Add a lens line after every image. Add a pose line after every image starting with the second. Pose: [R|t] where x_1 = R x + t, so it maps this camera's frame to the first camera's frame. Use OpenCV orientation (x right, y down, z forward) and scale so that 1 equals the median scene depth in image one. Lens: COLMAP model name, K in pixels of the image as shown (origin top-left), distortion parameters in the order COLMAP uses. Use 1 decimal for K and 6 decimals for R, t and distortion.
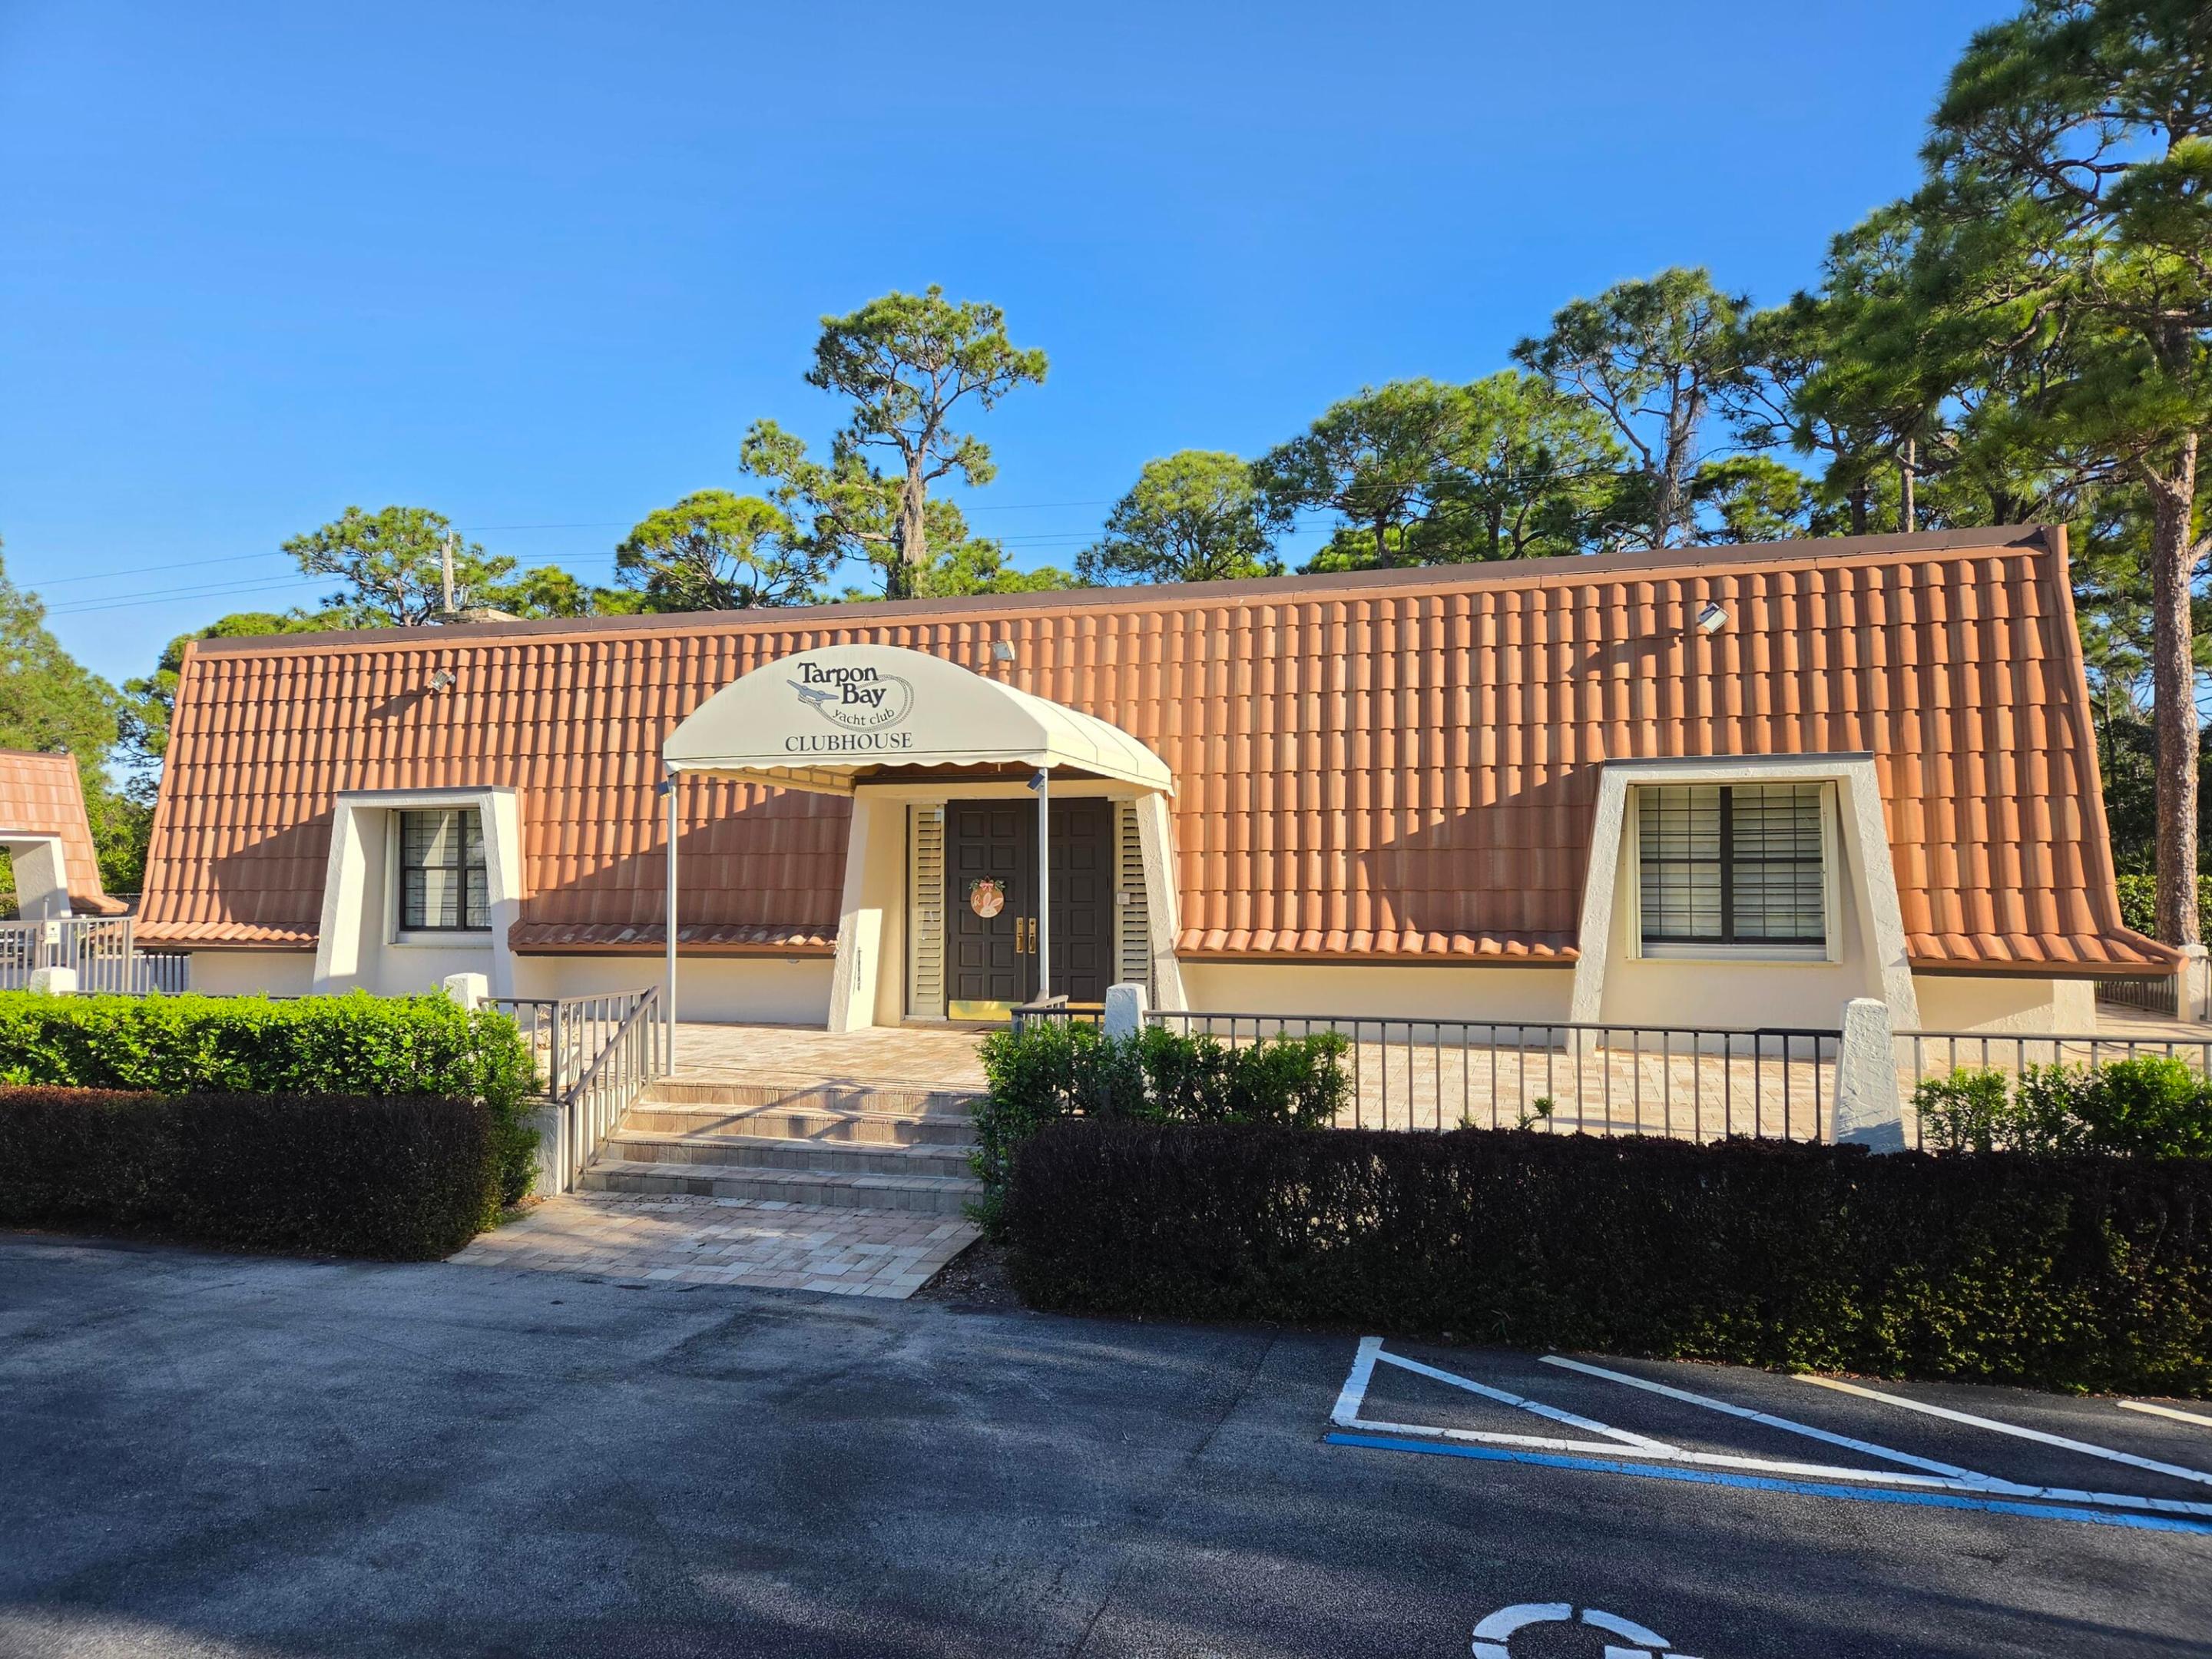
lens RADIAL K [[1445.1, 0, 1138.3], [0, 1445.1, 837.5], [0, 0, 1]] dist [0.000003, -0.004145]
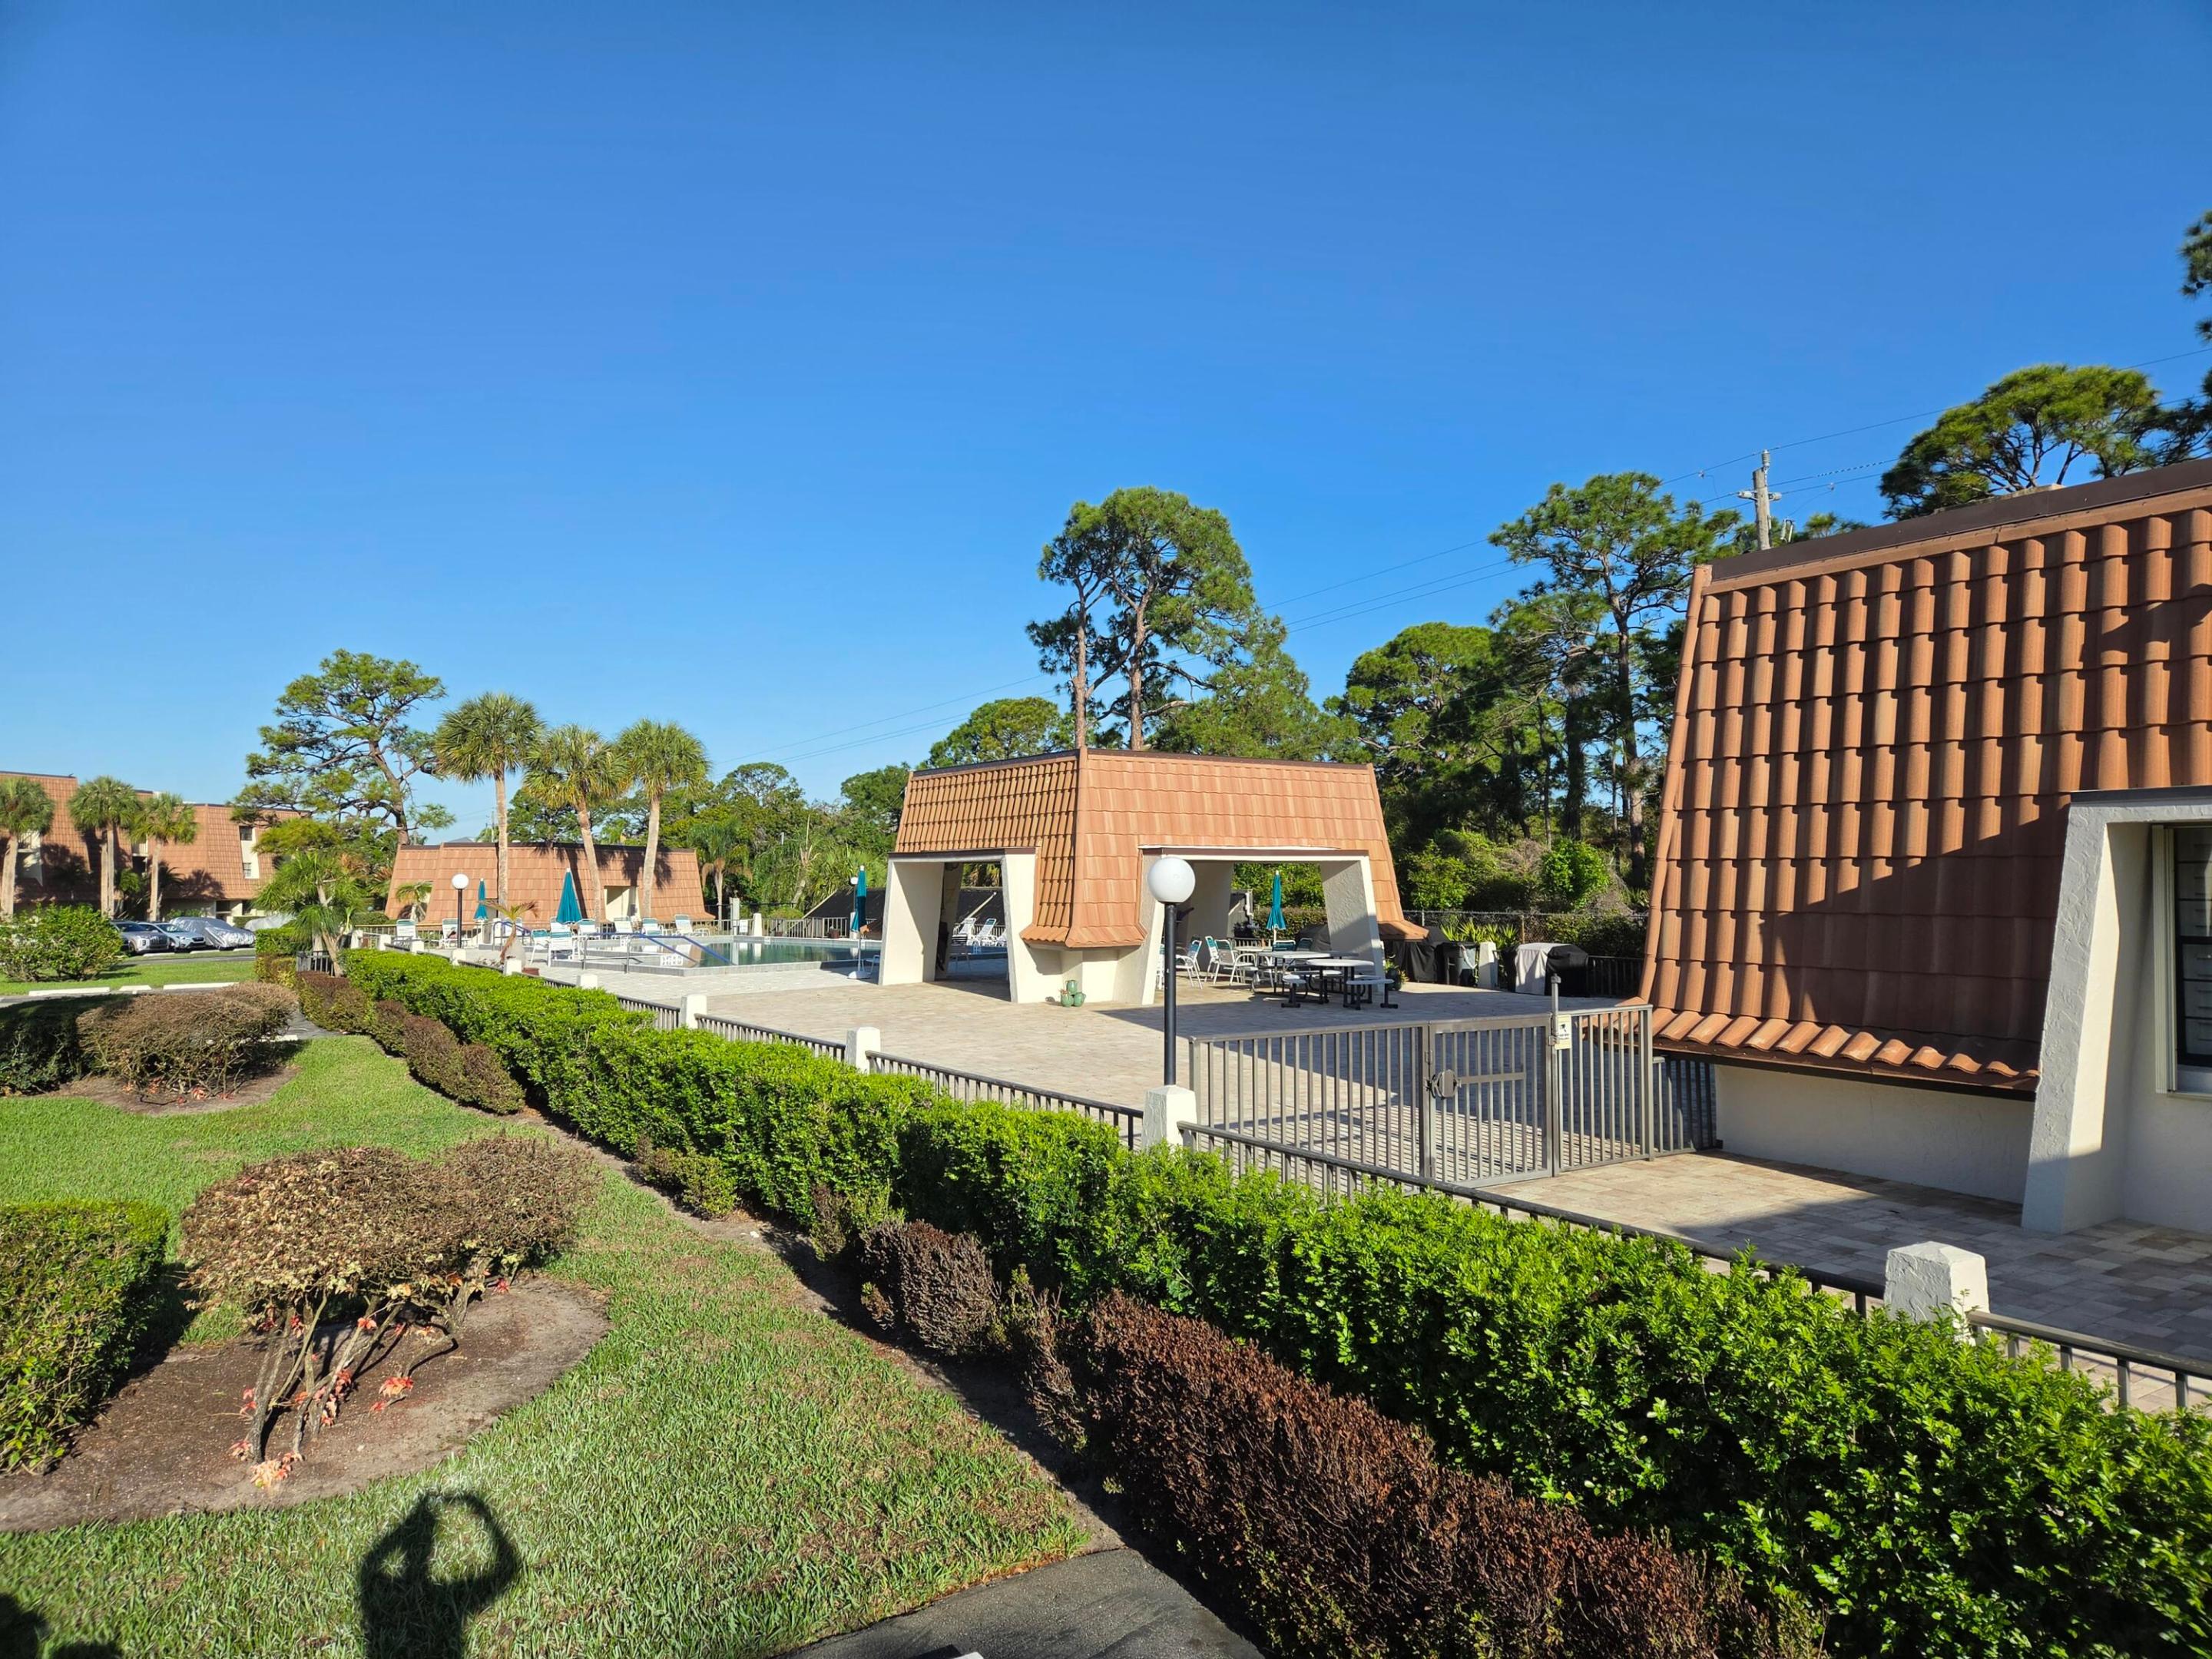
lens RADIAL K [[1445.1, 0, 1138.3], [0, 1445.1, 837.5], [0, 0, 1]] dist [0.000003, -0.004145]
pose [[0.757685, -0.019189, -0.652339, -0.439170], [0.022867, 0.999734, -0.002847, -0.020786], [0.652220, -0.012760, 0.757922, 0.364002]]
